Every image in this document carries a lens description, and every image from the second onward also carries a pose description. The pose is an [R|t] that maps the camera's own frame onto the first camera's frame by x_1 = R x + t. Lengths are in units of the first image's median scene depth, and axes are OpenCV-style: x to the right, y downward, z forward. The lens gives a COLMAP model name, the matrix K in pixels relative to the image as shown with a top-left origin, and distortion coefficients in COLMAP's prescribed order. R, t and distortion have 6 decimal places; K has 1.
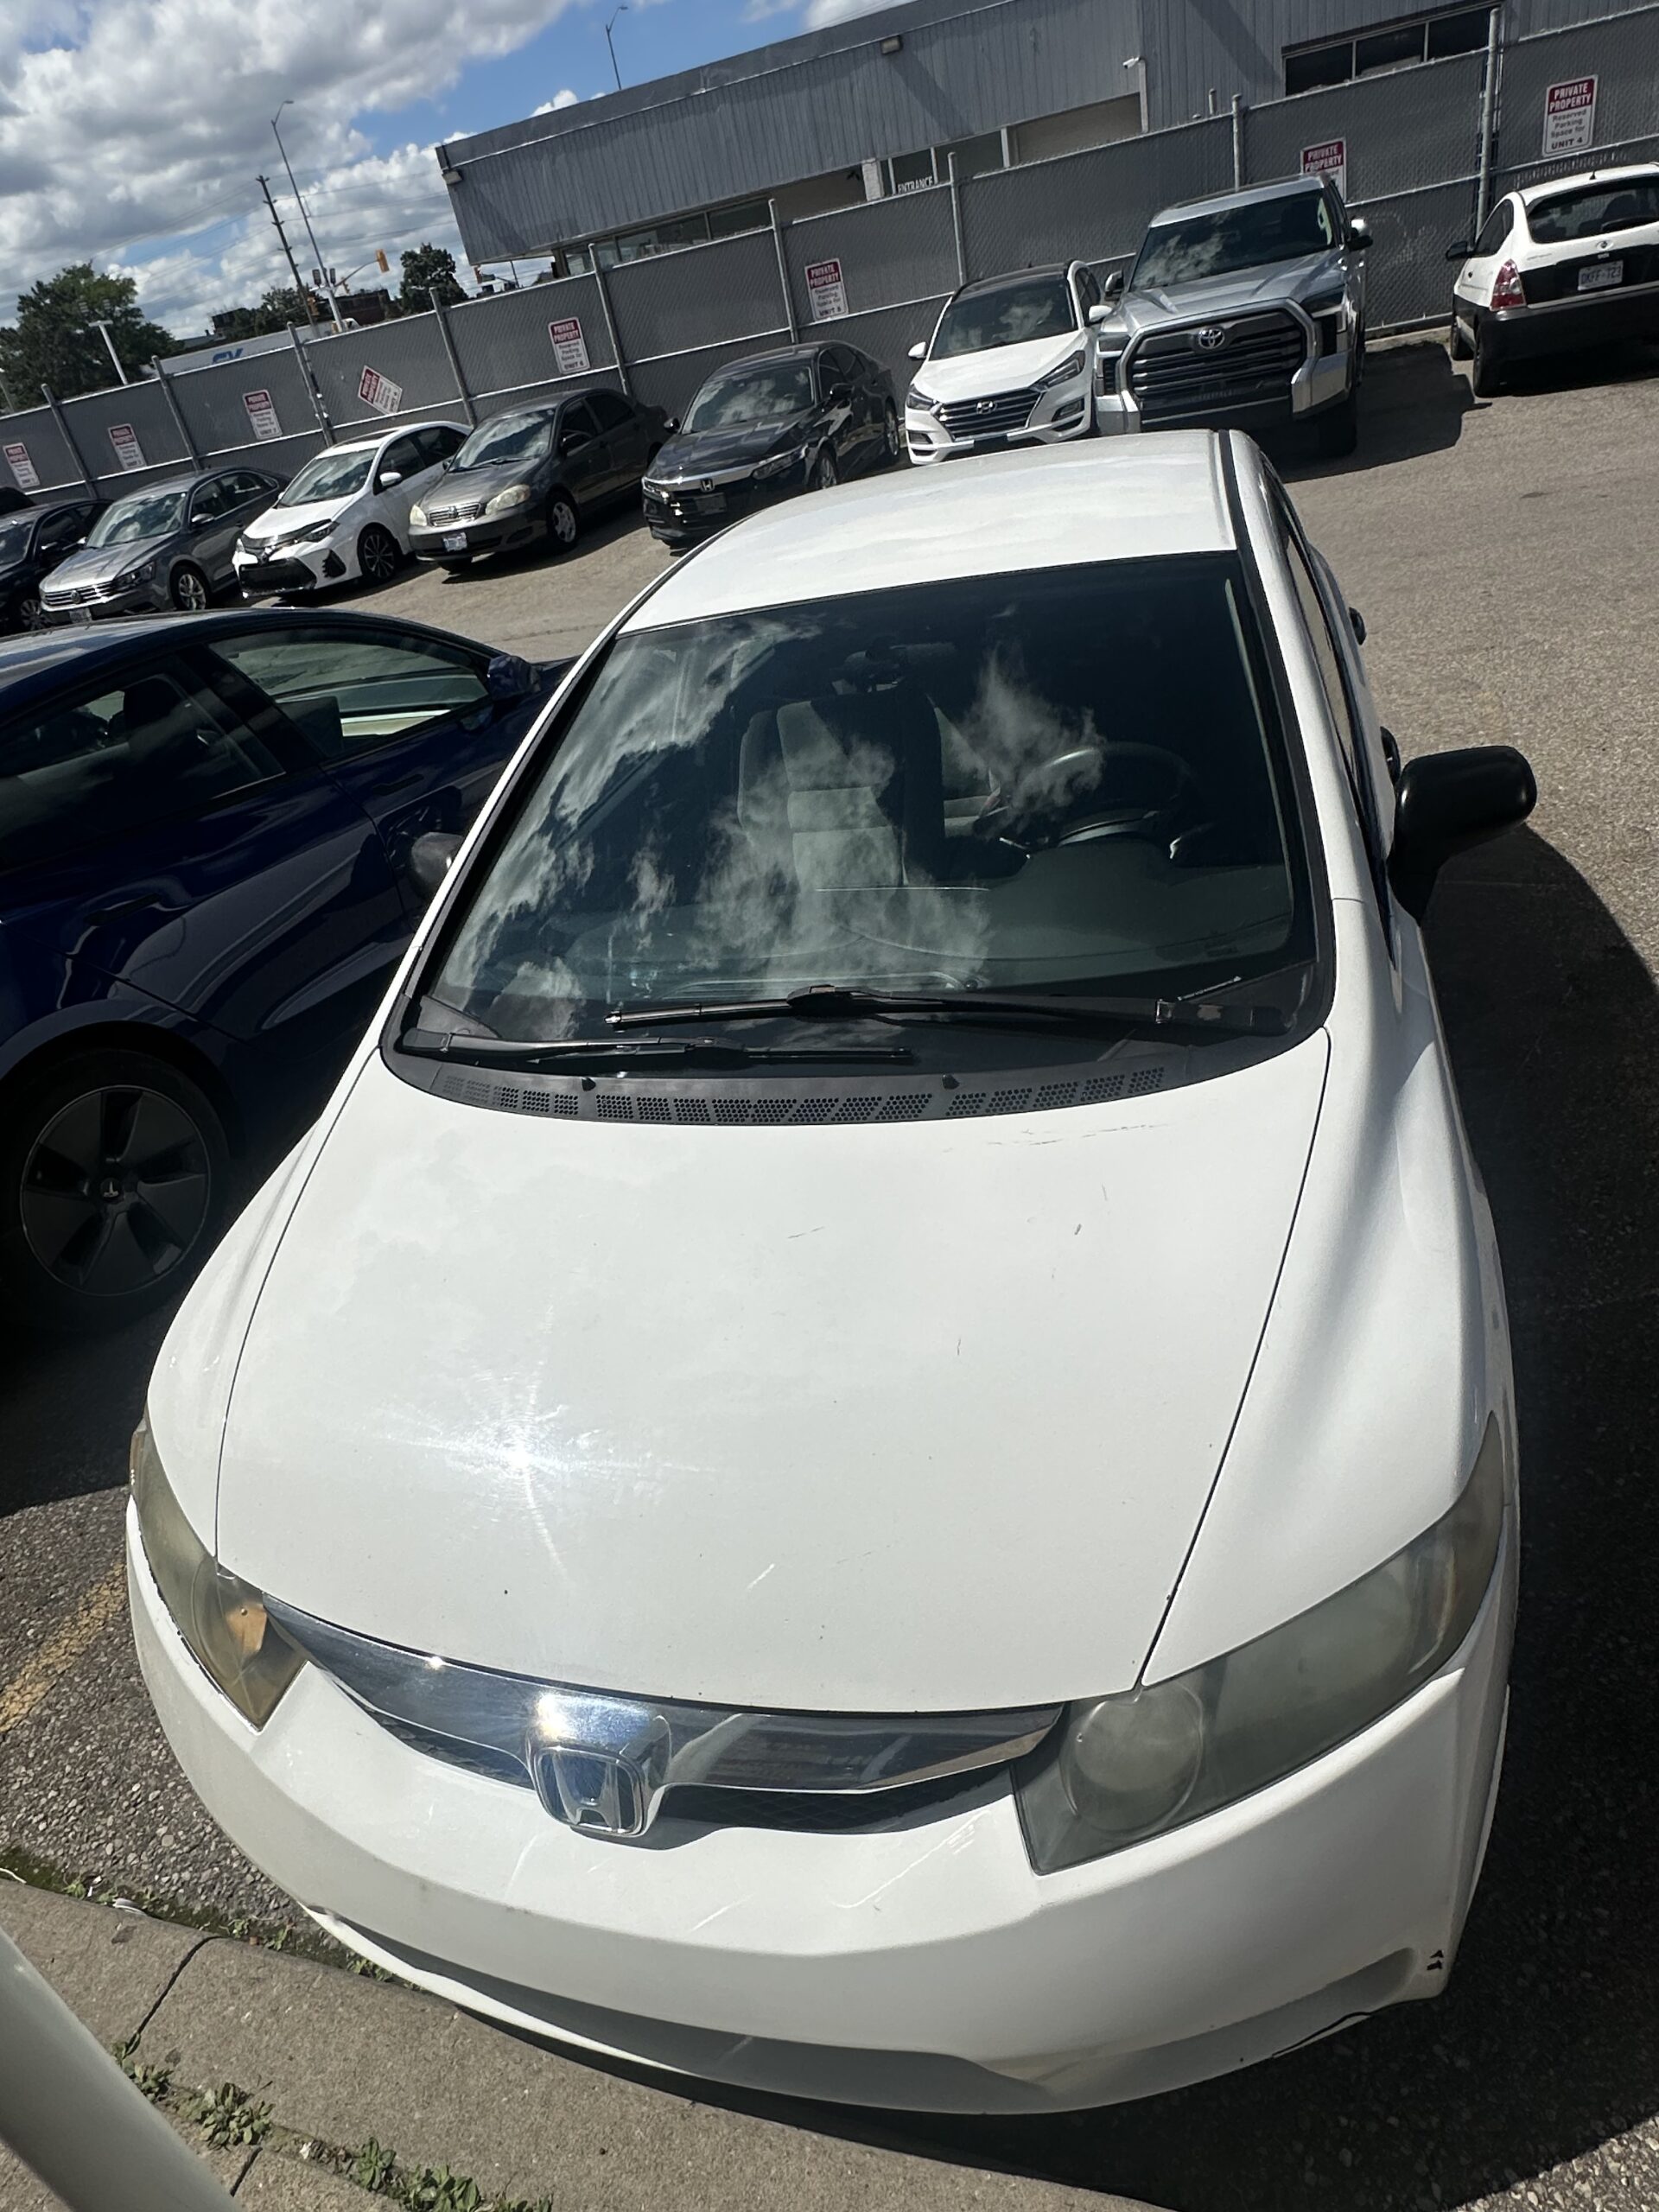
lens RADIAL K [[1298.8, 0, 824.8], [0, 1298.8, 1116.3], [0, 0, 1]] dist [-0.001767, 0.000045]
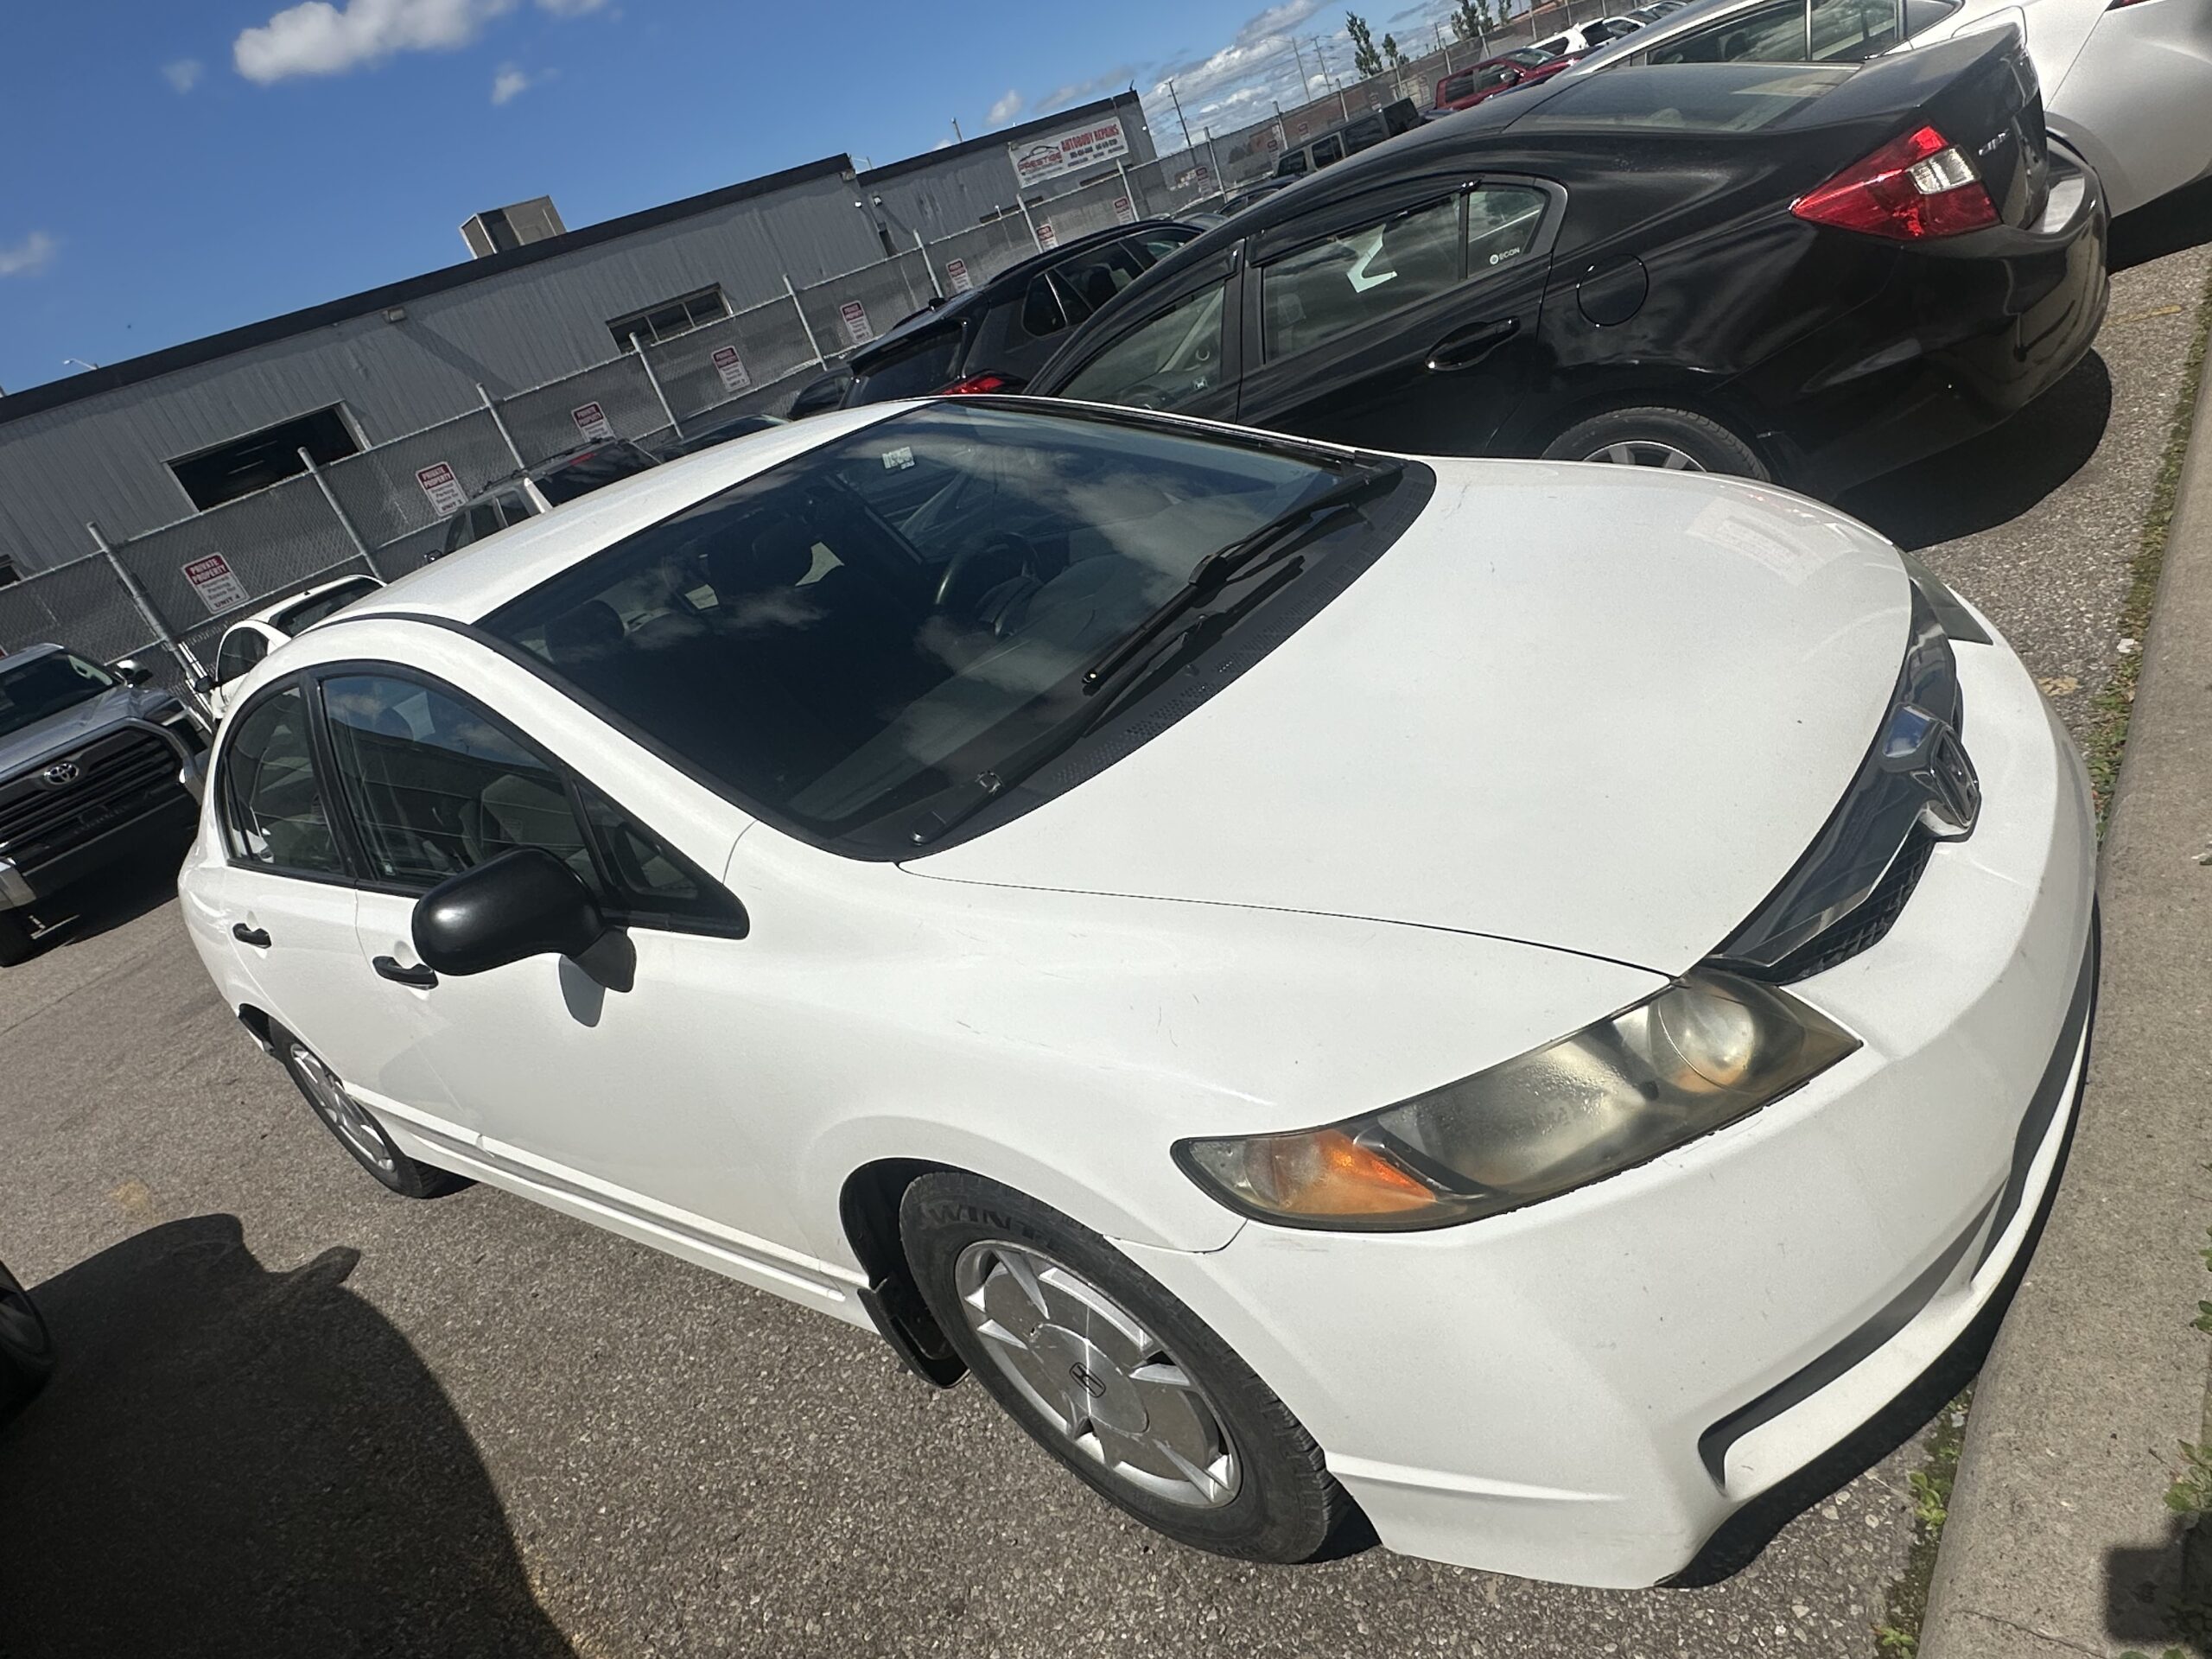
lens RADIAL K [[1298.8, 0, 1097.8], [0, 1298.8, 846.5], [0, 0, 1]] dist [-0.001767, 0.000045]
pose [[0.412657, -0.339012, 0.845450, -0.596263], [0.705592, 0.705961, -0.061315, 0.043895], [-0.576068, 0.621844, 0.530524, 0.354058]]
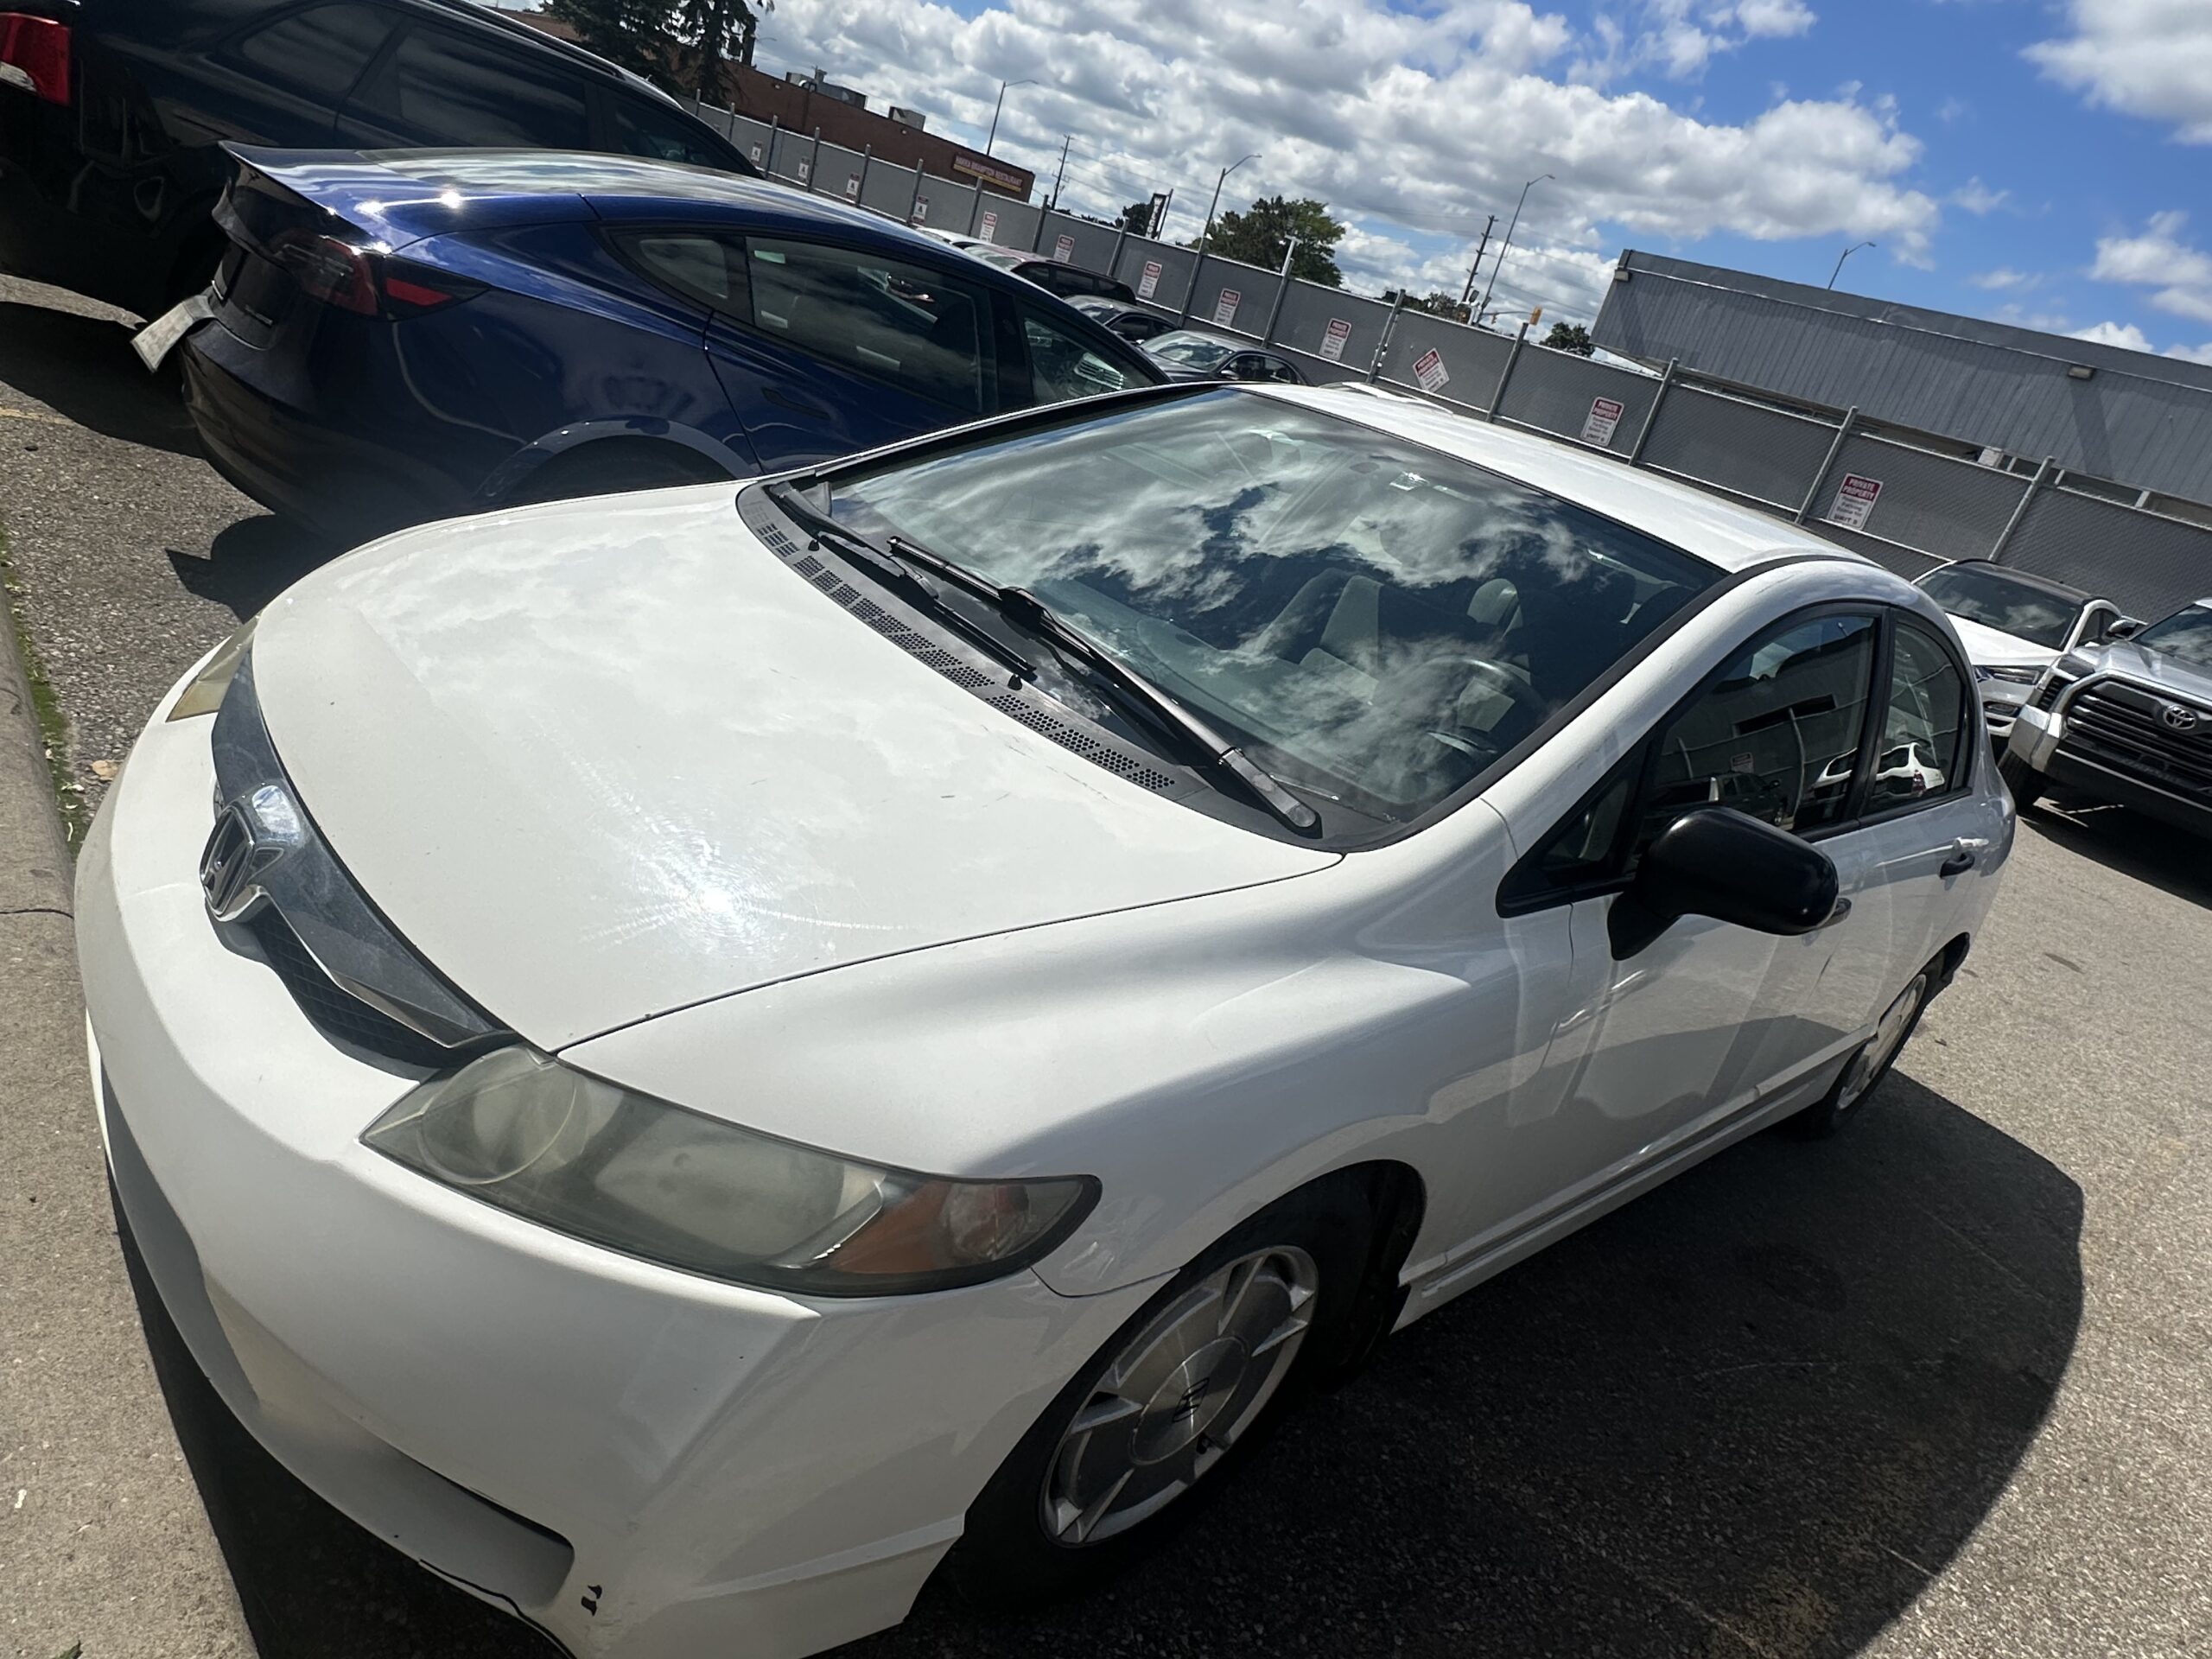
lens RADIAL K [[1298.8, 0, 1113.8], [0, 1298.8, 834.4], [0, 0, 1]] dist [-0.001767, 0.000045]
pose [[0.739560, 0.586942, -0.329469, 0.283845], [-0.642023, 0.762133, -0.083425, 0.050322], [0.202134, 0.273224, 0.940473, 0.056213]]
